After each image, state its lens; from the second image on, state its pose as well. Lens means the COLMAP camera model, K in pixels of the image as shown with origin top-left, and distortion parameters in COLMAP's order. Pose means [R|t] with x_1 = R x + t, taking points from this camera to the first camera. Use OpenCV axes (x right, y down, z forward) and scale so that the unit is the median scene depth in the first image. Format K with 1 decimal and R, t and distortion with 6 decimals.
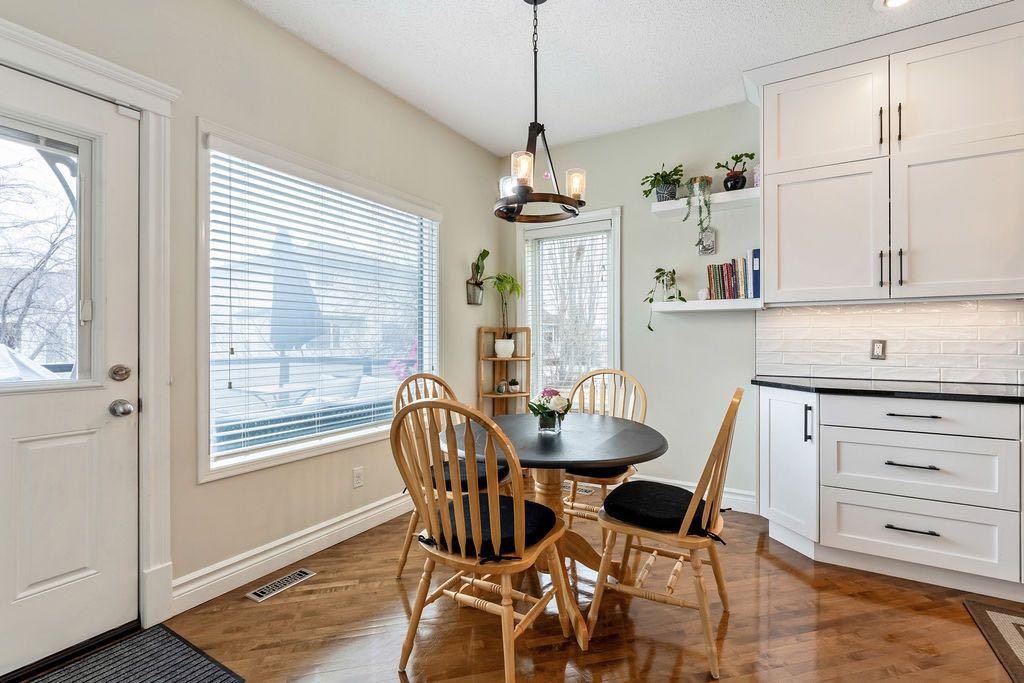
lens RADIAL K [[465.9, 0, 512.4], [0, 465.9, 340.7], [0, 0, 1]] dist [-0.002620, -0.000149]
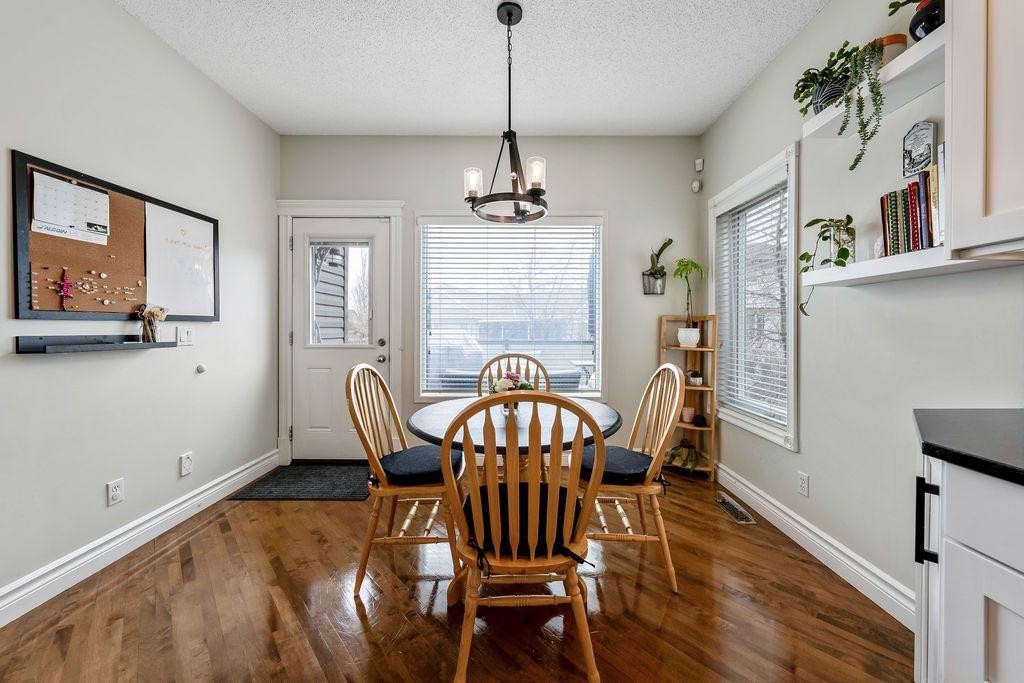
lens RADIAL K [[370.5, 0, 512.8], [0, 370.5, 330.7], [0, 0, 1]] dist [0.001875, 0.000158]
pose [[0.514685, 0.008589, -0.857336, 0.538918], [-0.006924, 0.999959, 0.005862, 0.000302], [0.857352, 0.002919, 0.514723, 0.362558]]
